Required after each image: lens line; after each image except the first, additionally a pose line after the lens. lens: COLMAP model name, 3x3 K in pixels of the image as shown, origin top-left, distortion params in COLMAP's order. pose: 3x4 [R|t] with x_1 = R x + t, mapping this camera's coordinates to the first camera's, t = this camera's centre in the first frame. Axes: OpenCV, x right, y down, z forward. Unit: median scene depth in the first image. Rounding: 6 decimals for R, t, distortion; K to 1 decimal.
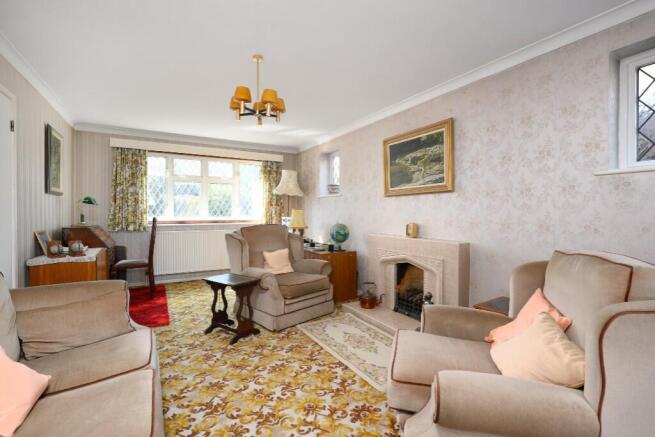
lens RADIAL K [[294.8, 0, 328.8], [0, 294.8, 212.8], [0, 0, 1]] dist [0.024631, 0.000314]
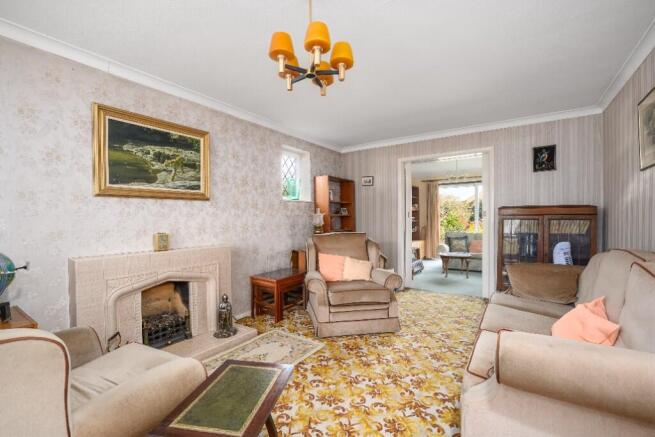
lens RADIAL K [[278.3, 0, 328.0], [0, 278.3, 221.3], [0, 0, 1]] dist [0.002903, 0.000566]
pose [[-0.404655, -0.005796, 0.914451, -0.704067], [0.015001, 0.999803, 0.012974, -0.001199], [-0.914346, 0.018967, -0.404489, 1.028427]]
